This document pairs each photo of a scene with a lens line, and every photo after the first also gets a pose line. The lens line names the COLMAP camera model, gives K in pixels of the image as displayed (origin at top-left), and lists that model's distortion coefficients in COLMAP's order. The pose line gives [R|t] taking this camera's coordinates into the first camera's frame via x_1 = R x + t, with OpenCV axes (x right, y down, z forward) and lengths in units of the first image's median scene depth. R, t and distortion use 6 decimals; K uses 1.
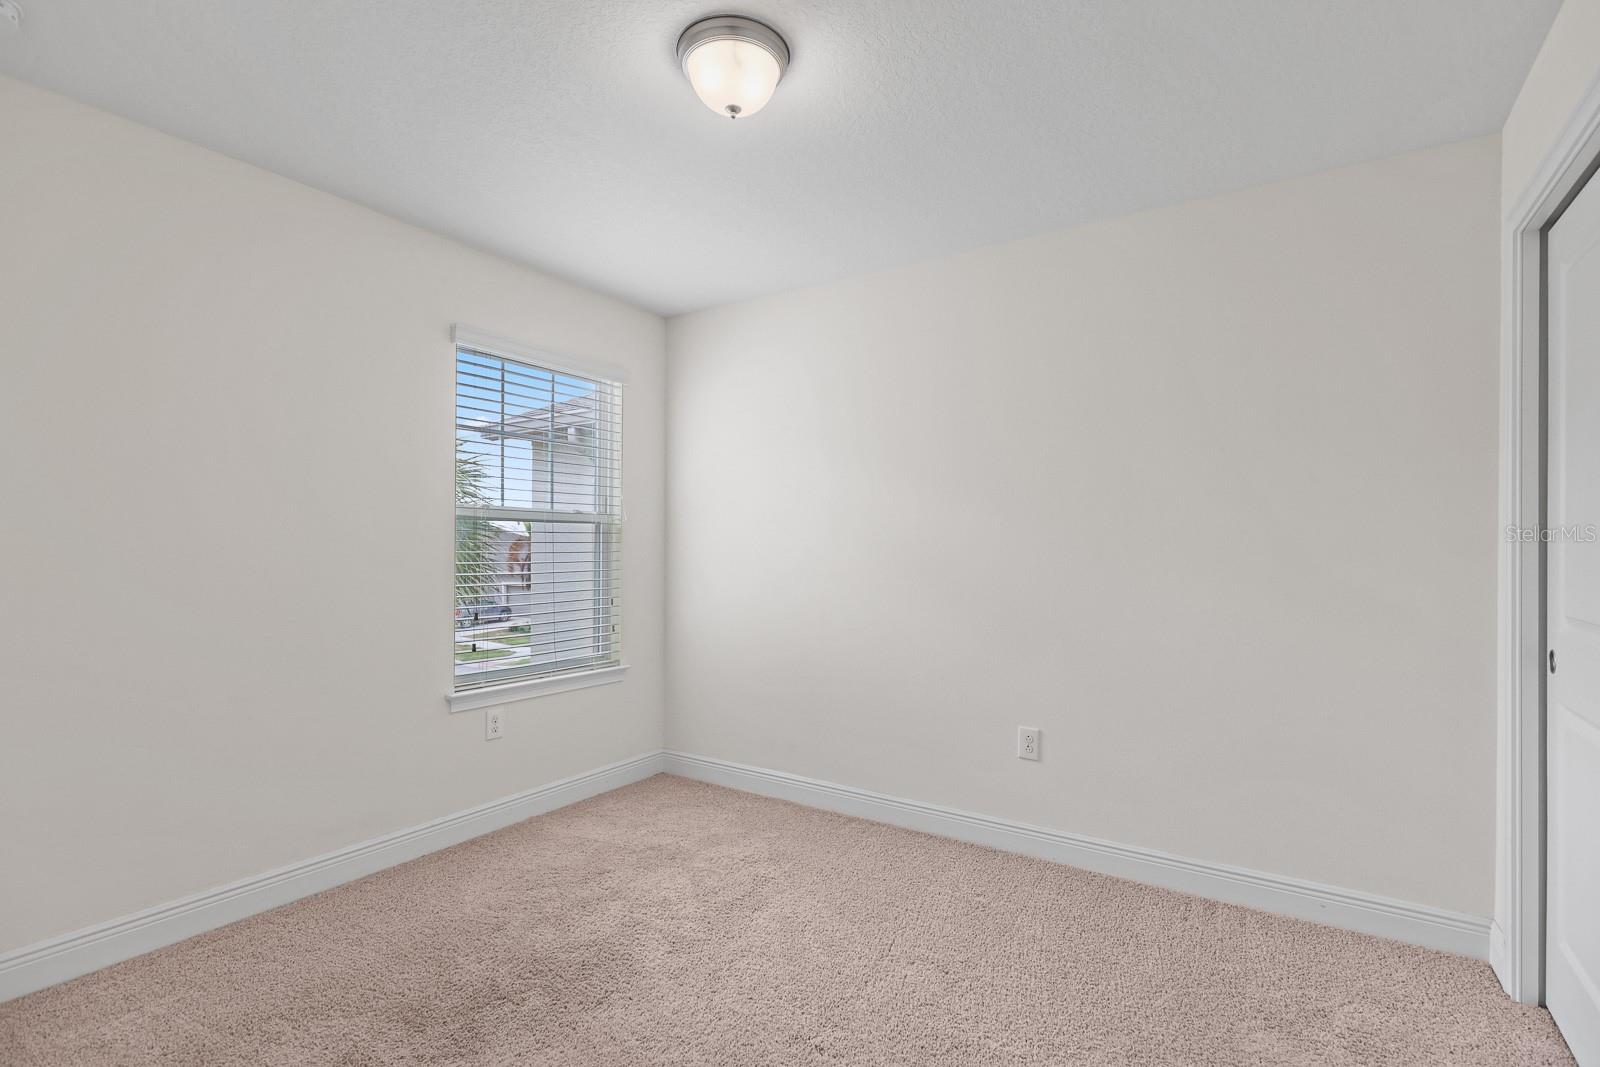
lens RADIAL K [[798.3, 0, 801.2], [0, 798.3, 544.3], [0, 0, 1]] dist [0.022974, 0.000449]
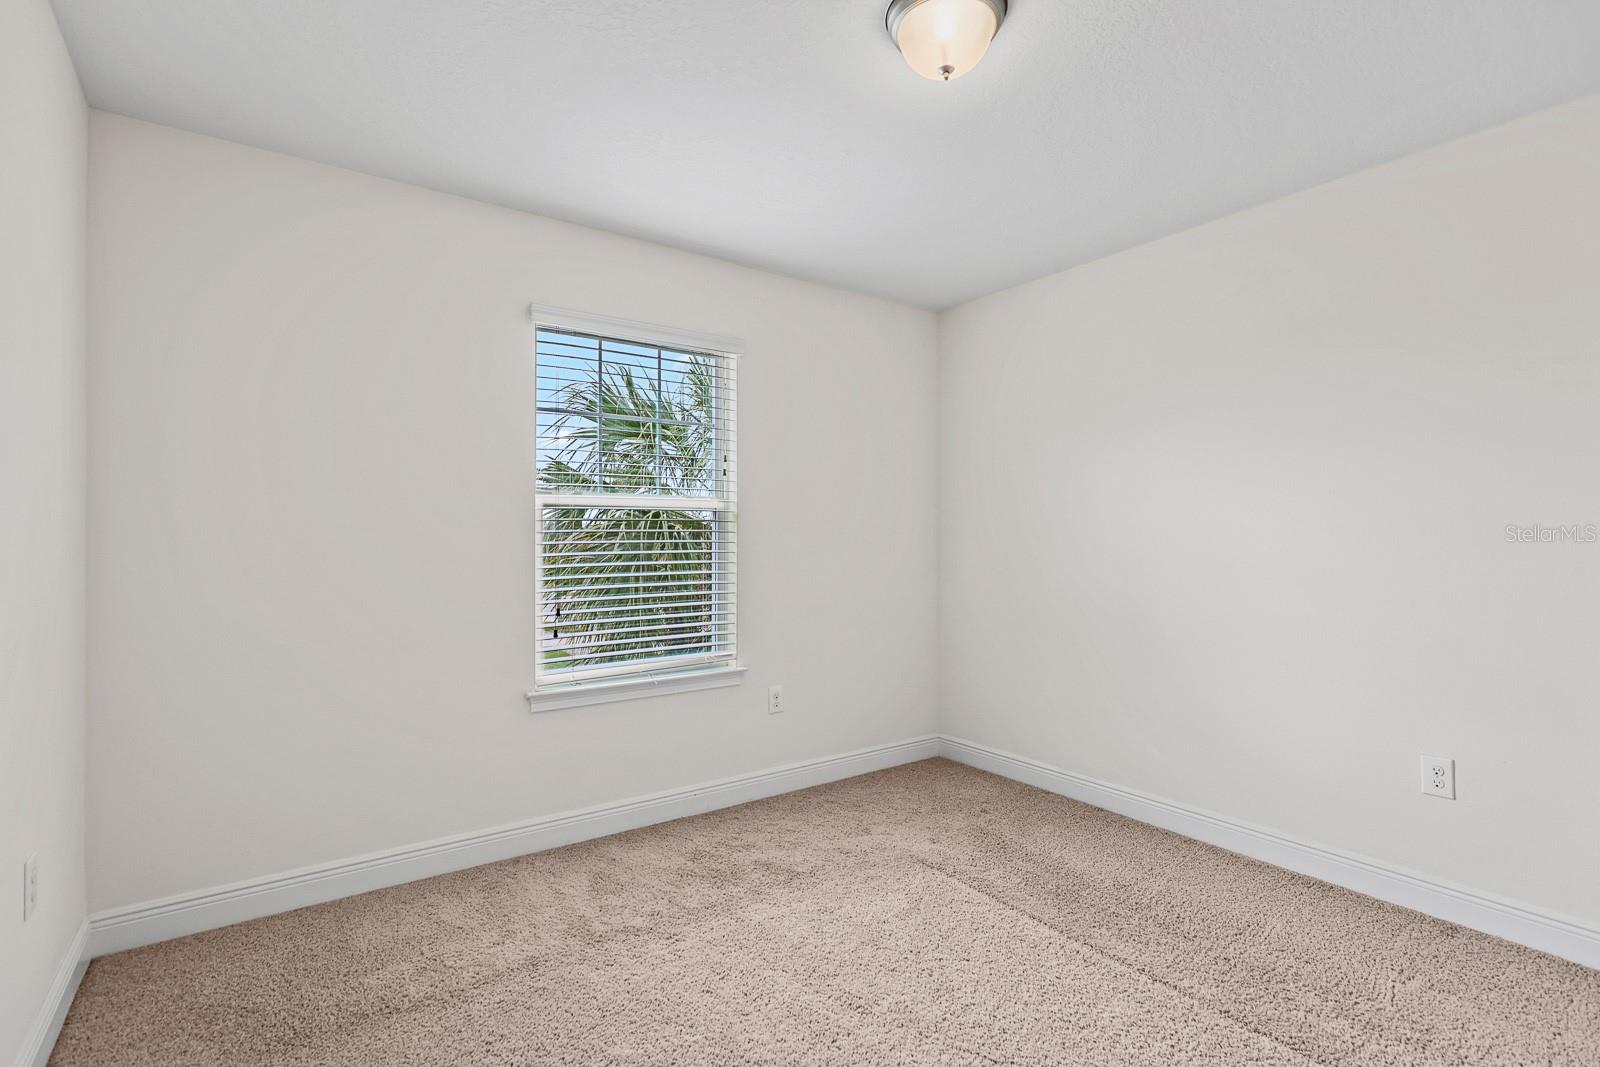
lens RADIAL K [[753.8, 0, 798.5], [0, 753.8, 528.1], [0, 0, 1]] dist [0.000926, 0.000342]
pose [[0.926847, -0.011990, -0.375249, 0.156617], [0.008610, 0.999906, -0.010683, 0.003832], [0.375342, 0.006671, 0.926863, 0.238592]]
